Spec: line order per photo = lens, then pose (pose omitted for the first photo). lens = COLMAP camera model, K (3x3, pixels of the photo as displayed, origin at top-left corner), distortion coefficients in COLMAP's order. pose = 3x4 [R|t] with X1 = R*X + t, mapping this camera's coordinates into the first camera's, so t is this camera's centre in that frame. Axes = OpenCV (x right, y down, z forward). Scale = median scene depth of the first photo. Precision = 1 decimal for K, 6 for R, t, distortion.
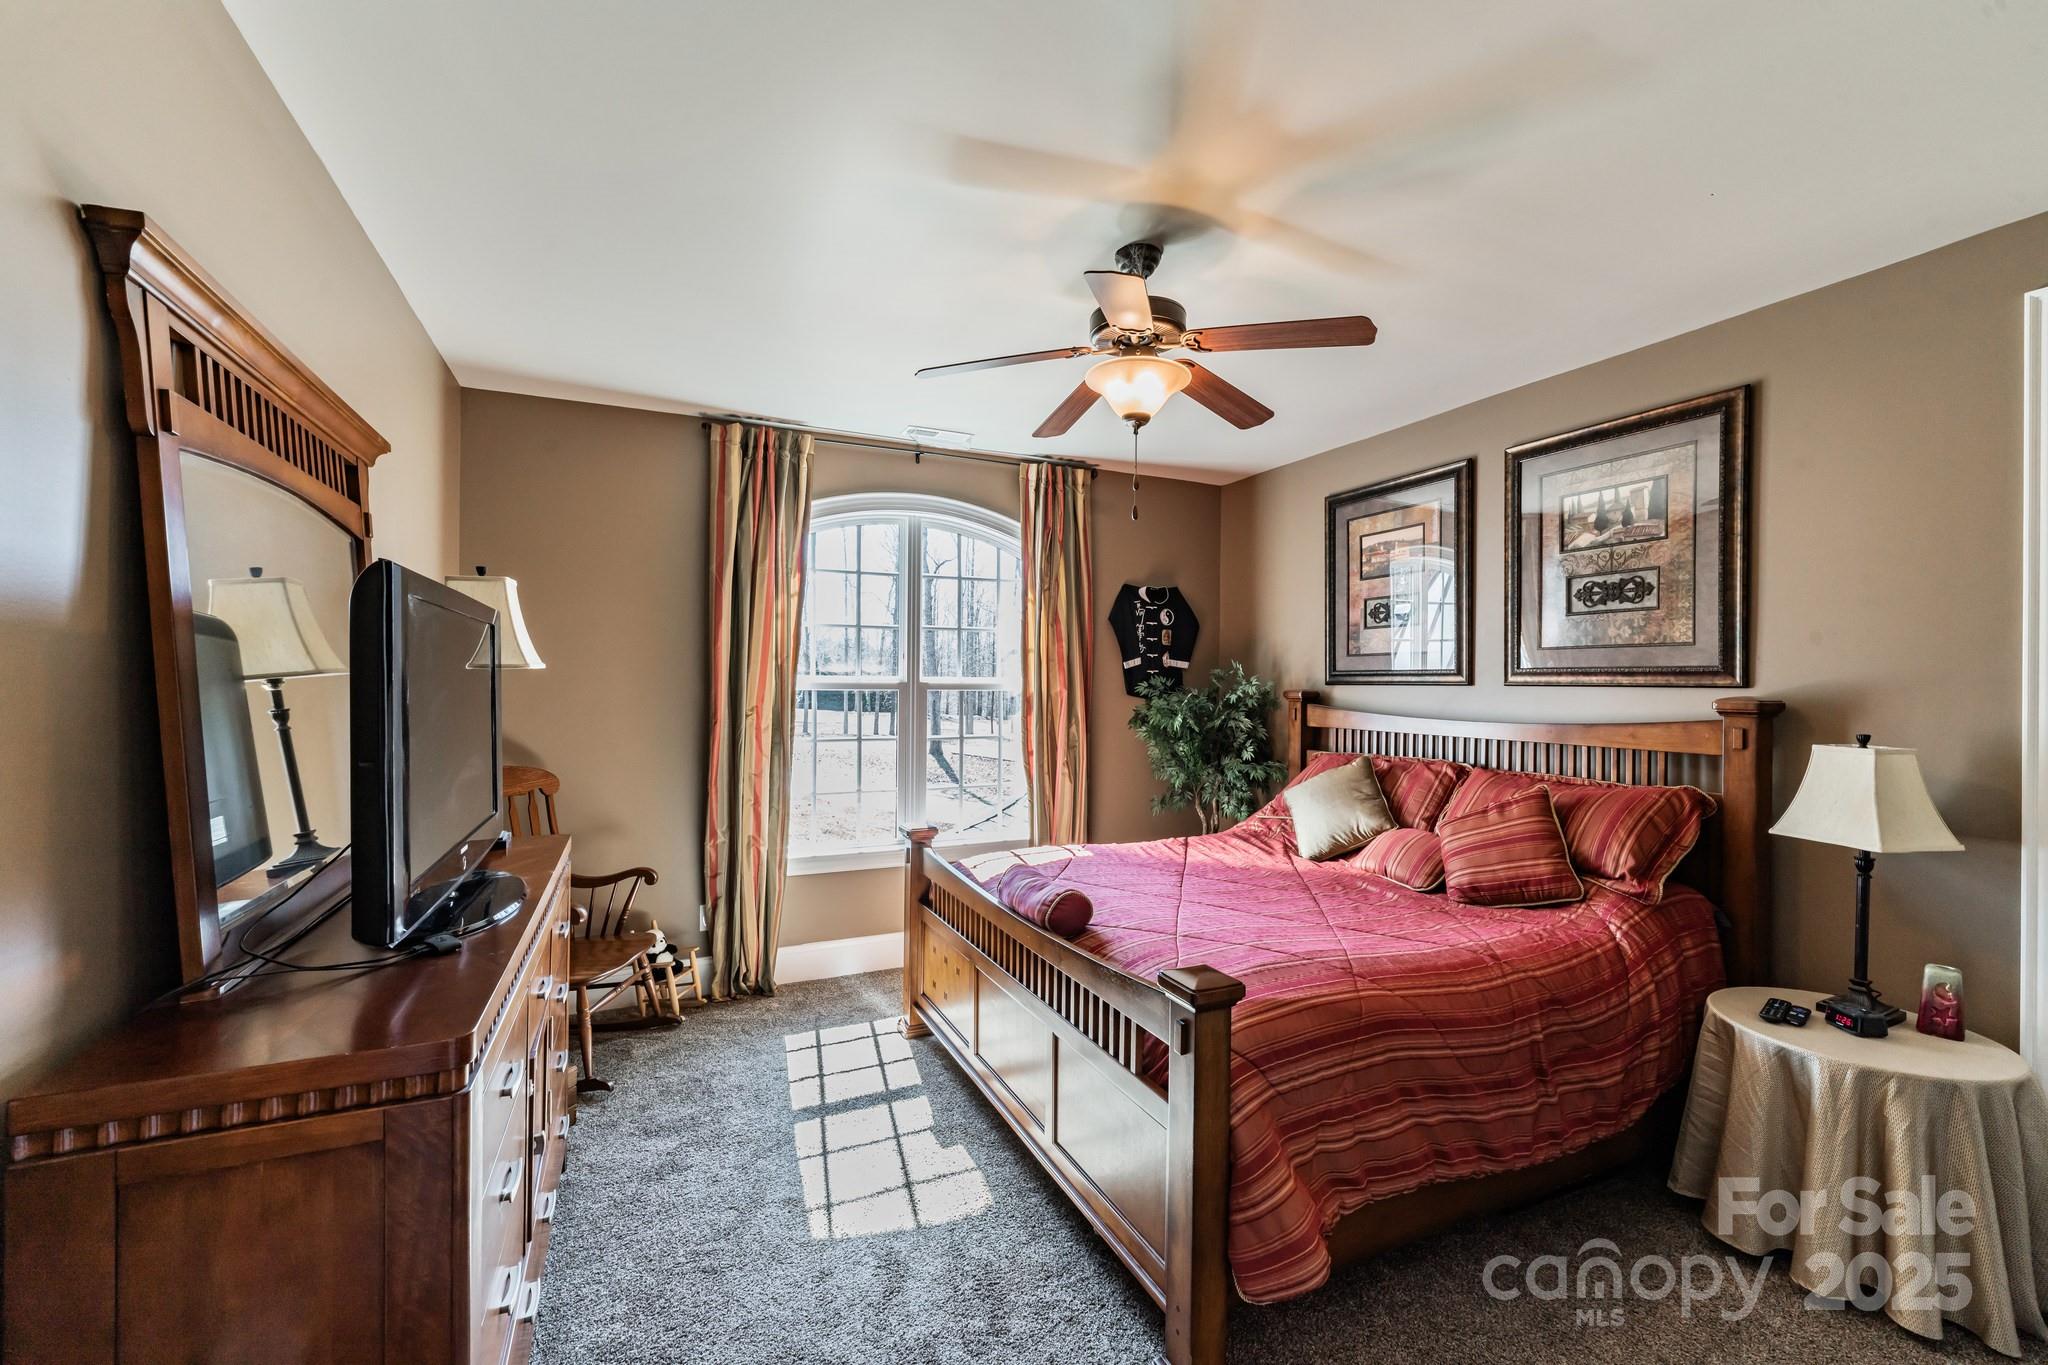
lens RADIAL K [[820.4, 0, 1024.0], [0, 820.4, 682.5], [0, 0, 1]] dist [-0.000794, -0.000102]
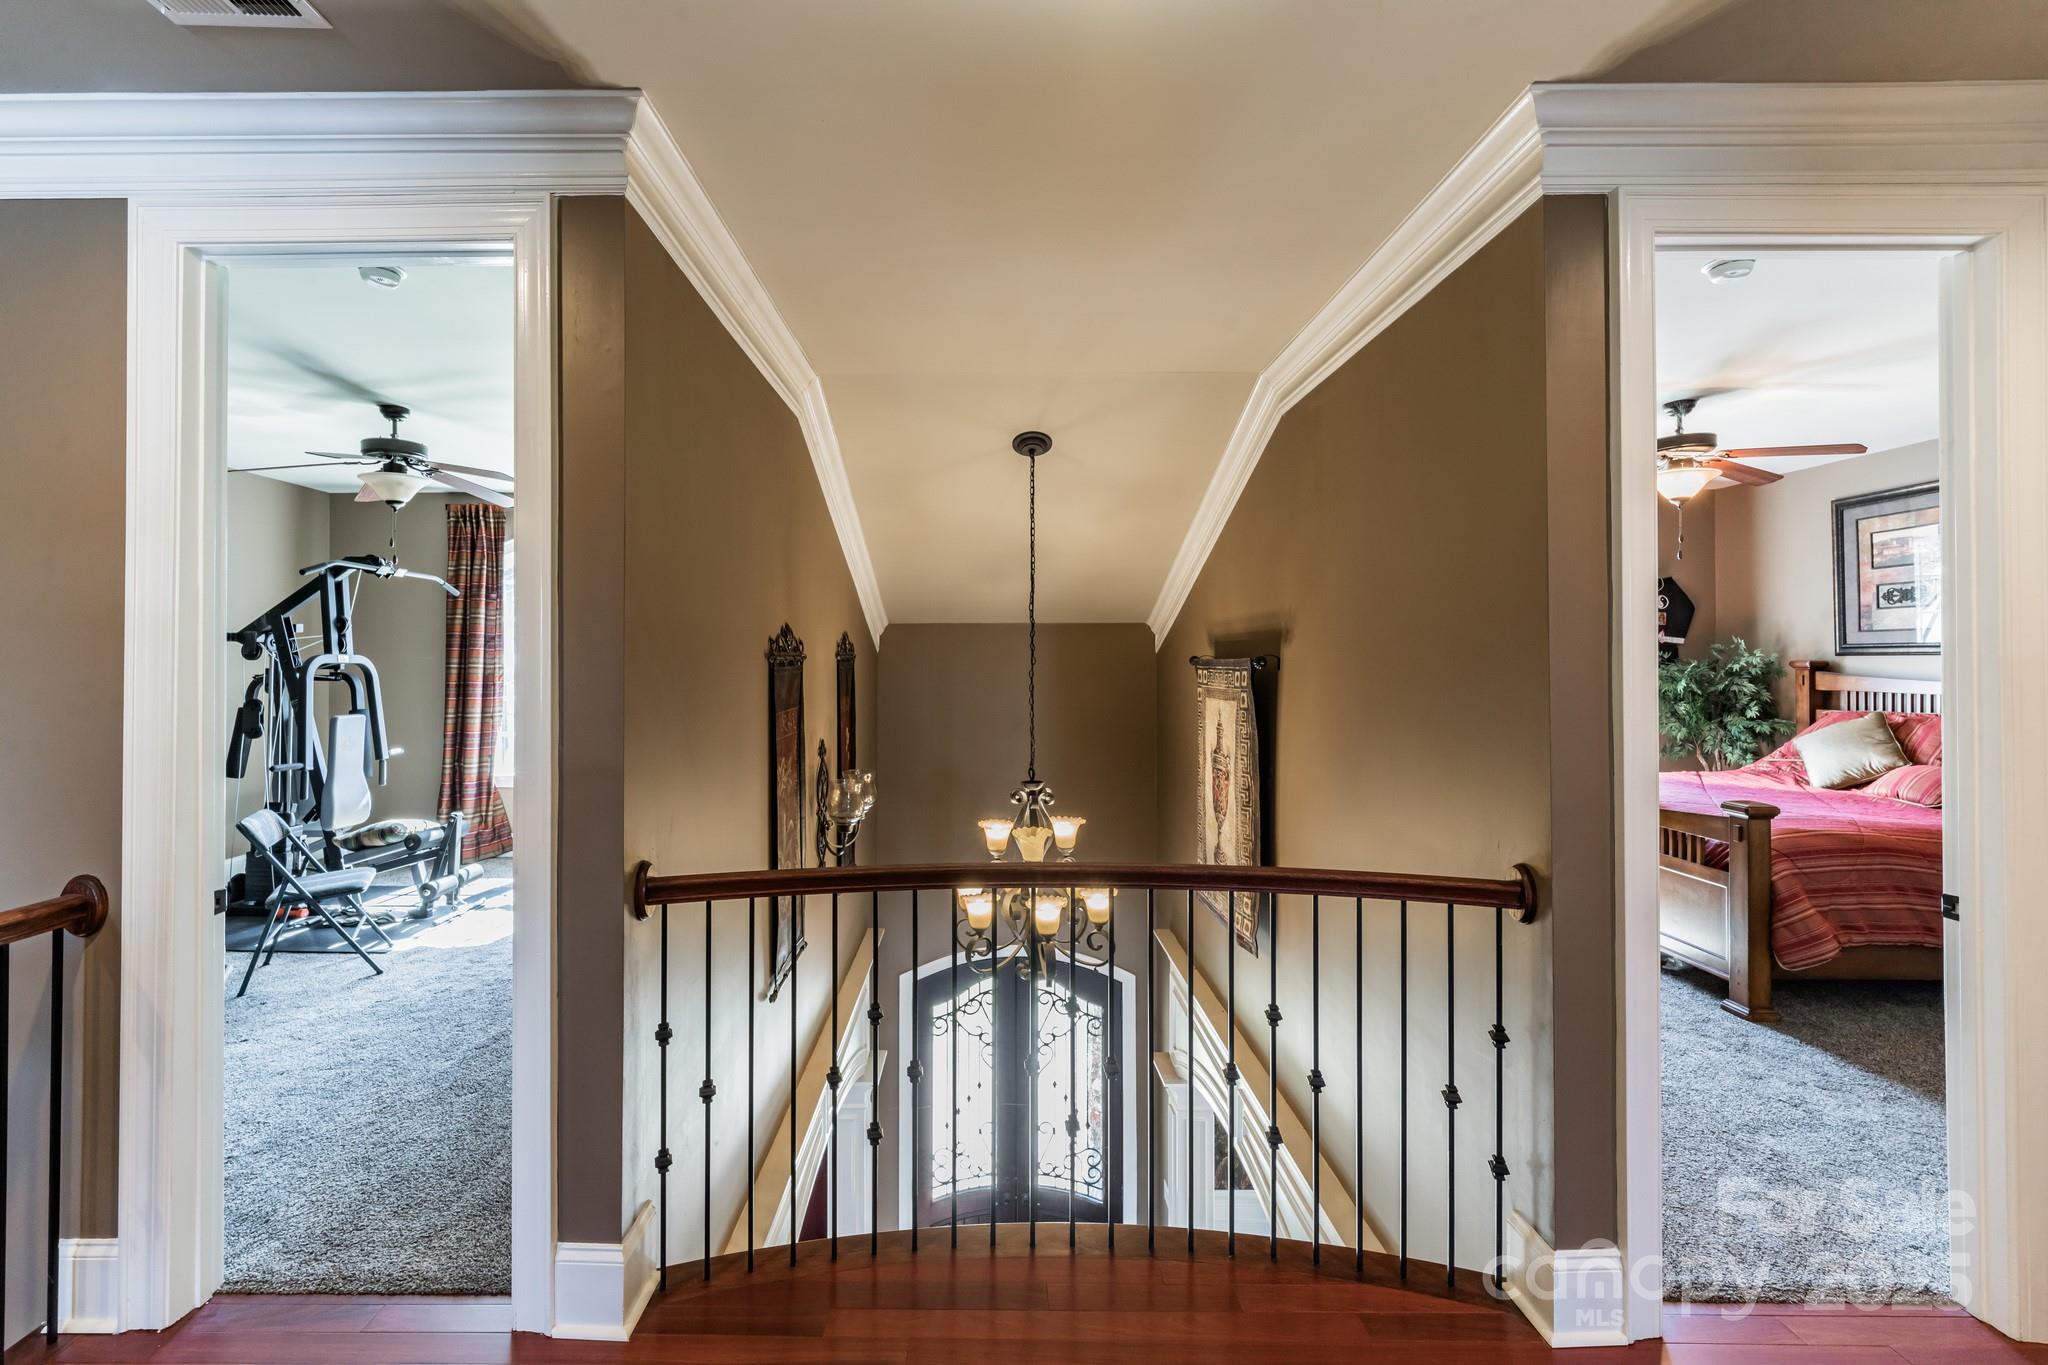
lens RADIAL K [[839.7, 0, 983.8], [0, 839.7, 650.0], [0, 0, 1]] dist [0.001094, -0.000084]
pose [[0.902911, -0.014352, -0.429587, -0.241187], [0.009109, 0.999857, -0.014257, 0.000570], [0.429731, 0.008959, 0.902913, -0.680491]]
